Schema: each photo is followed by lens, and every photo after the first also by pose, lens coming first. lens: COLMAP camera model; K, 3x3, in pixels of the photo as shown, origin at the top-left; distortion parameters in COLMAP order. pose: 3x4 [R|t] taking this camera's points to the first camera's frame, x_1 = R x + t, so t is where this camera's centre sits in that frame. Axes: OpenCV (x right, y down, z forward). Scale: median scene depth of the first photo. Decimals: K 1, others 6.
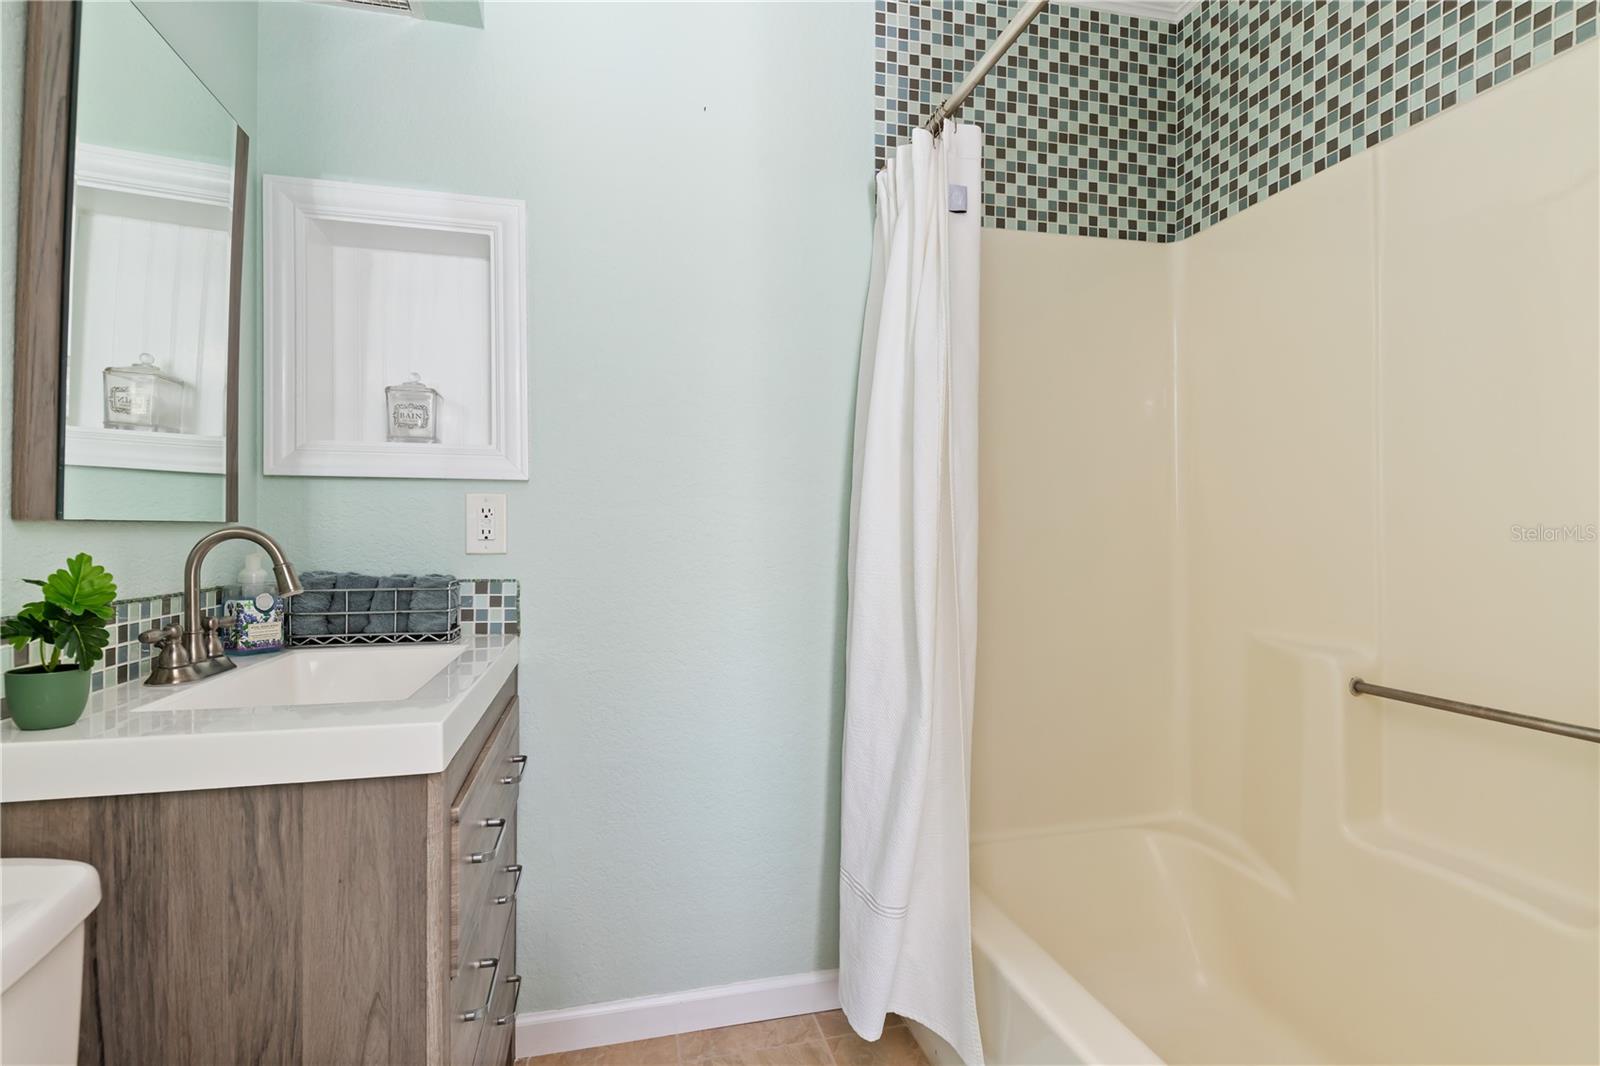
lens RADIAL K [[783.4, 0, 804.9], [0, 783.4, 527.8], [0, 0, 1]] dist [0.011635, -0.007872]
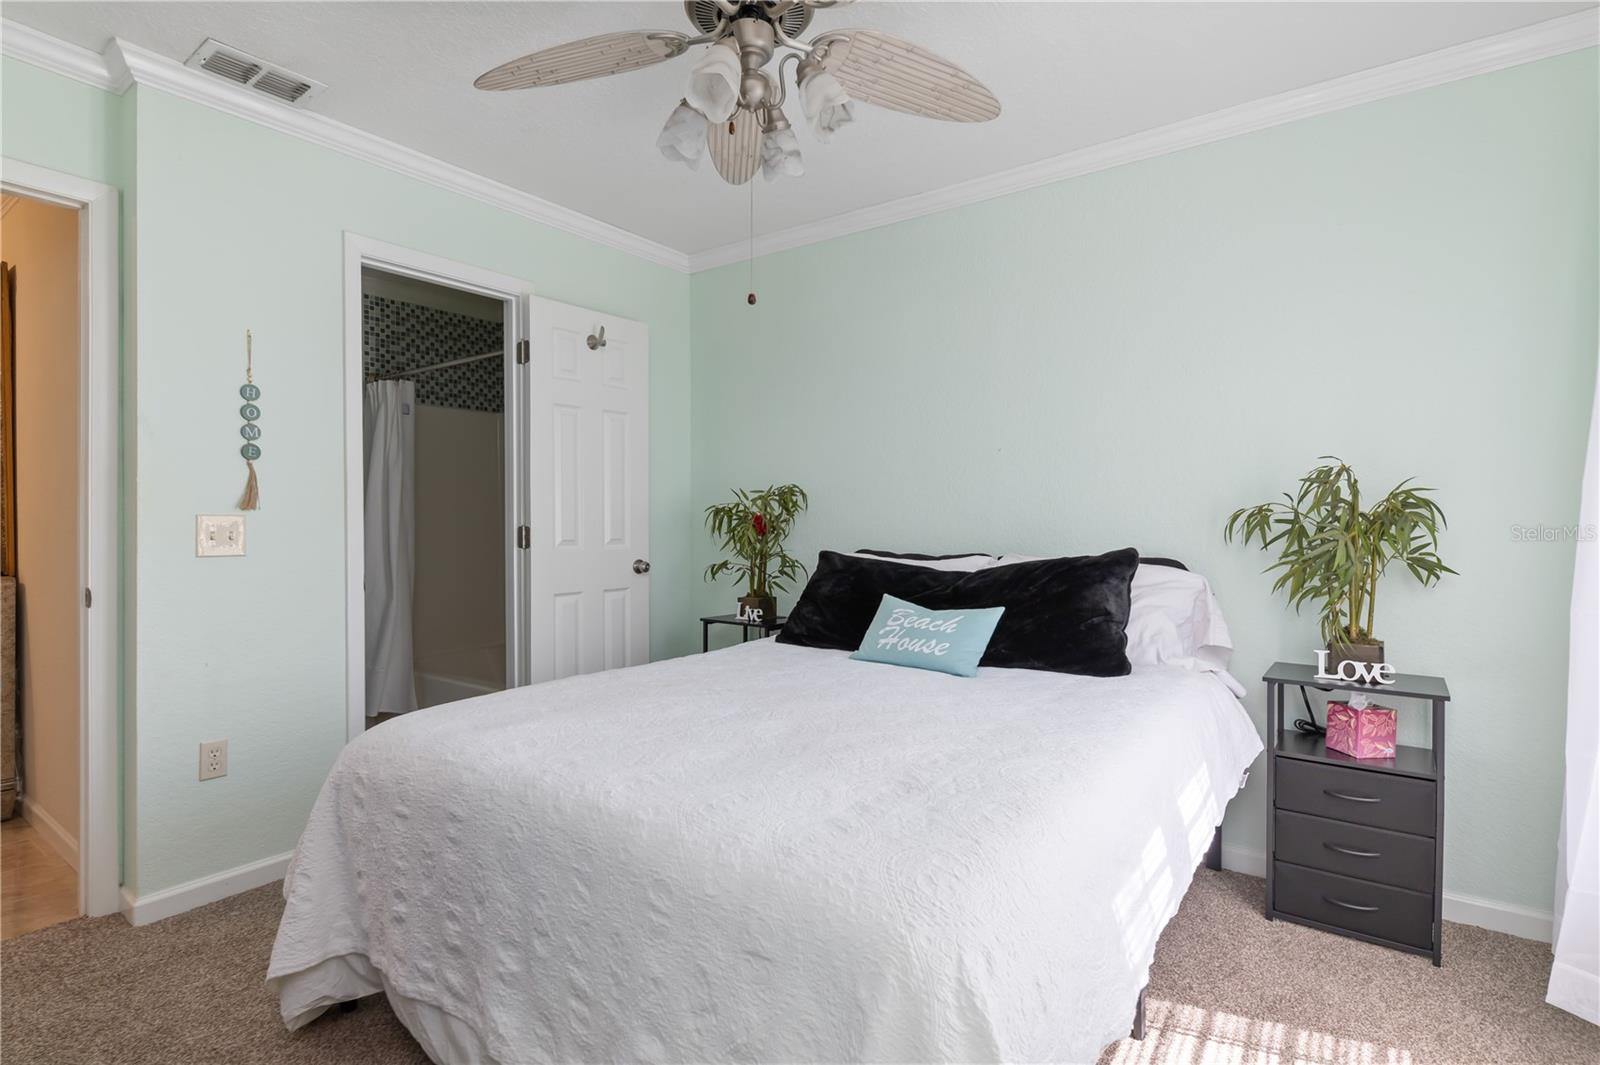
lens RADIAL K [[783.4, 0, 800.4], [0, 783.4, 535.0], [0, 0, 1]] dist [0.011635, -0.007872]
pose [[0.775733, -0.012524, 0.630937, -0.460487], [0.001131, 0.999829, 0.018455, -0.028253], [-0.631060, -0.013603, 0.775614, -1.954342]]
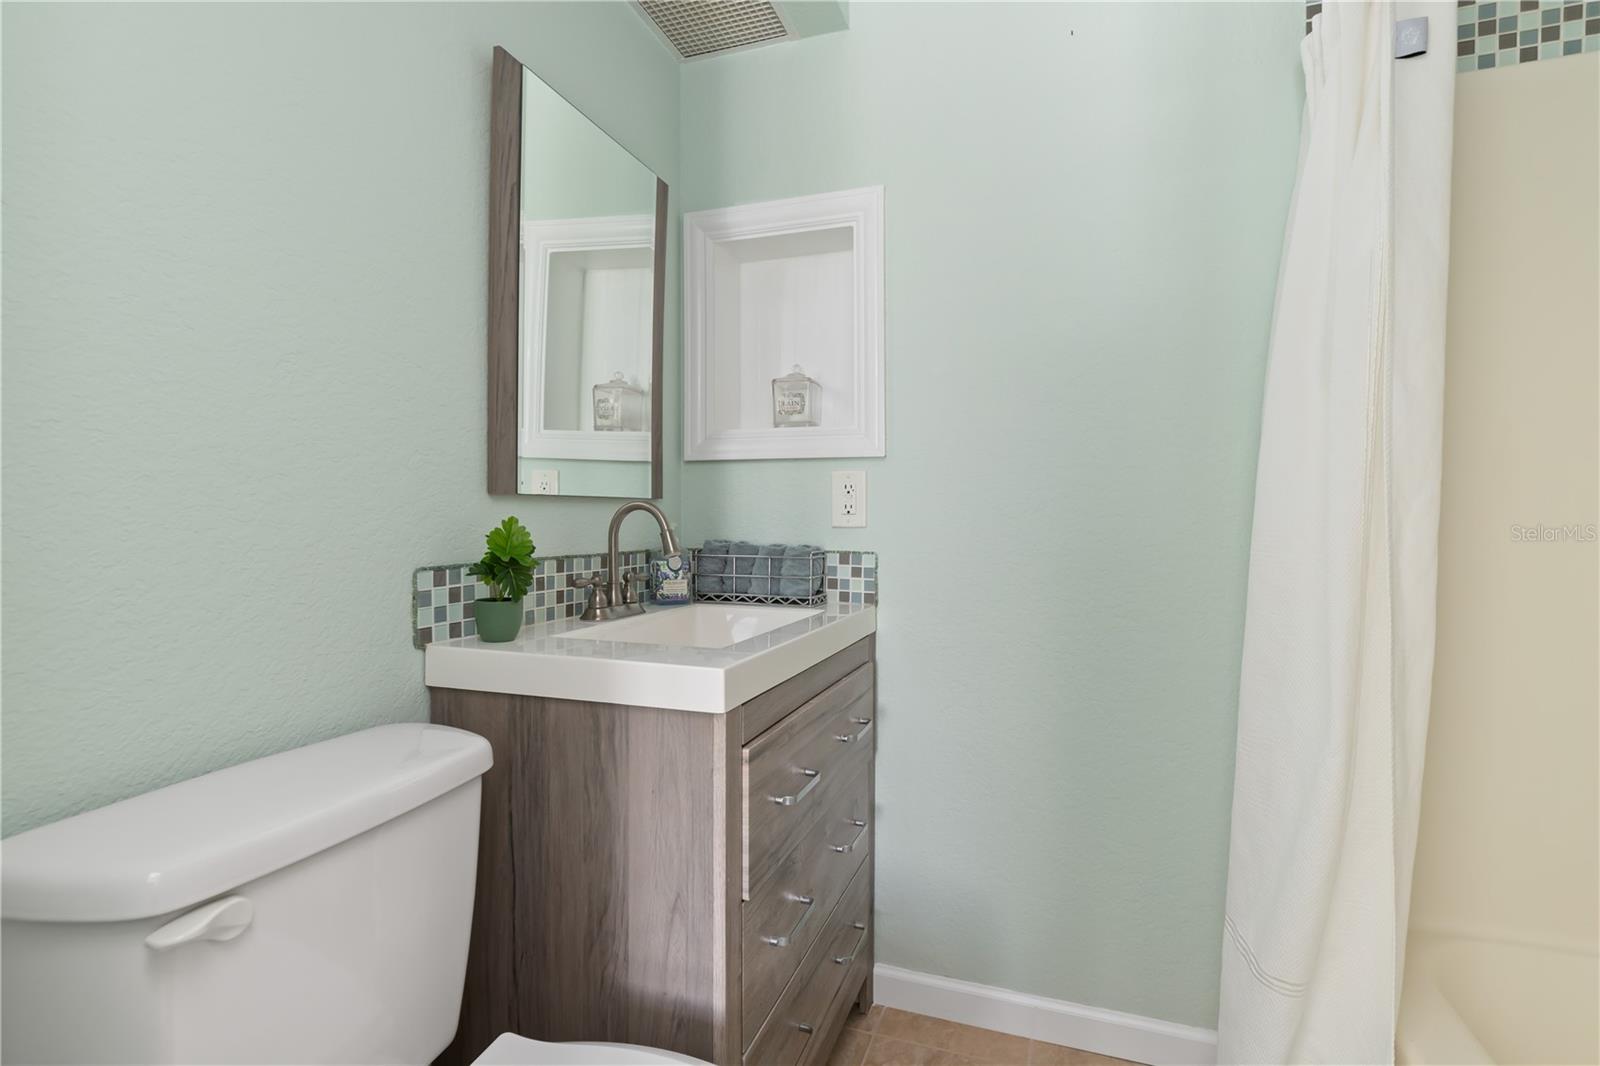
lens RADIAL K [[783.4, 0, 797.8], [0, 783.4, 530.6], [0, 0, 1]] dist [0.011635, -0.007872]
pose [[0.825685, 0.009383, -0.564054, 0.138247], [0.002527, 0.999790, 0.020331, 0.015909], [0.564126, -0.018212, 0.825488, 0.079576]]
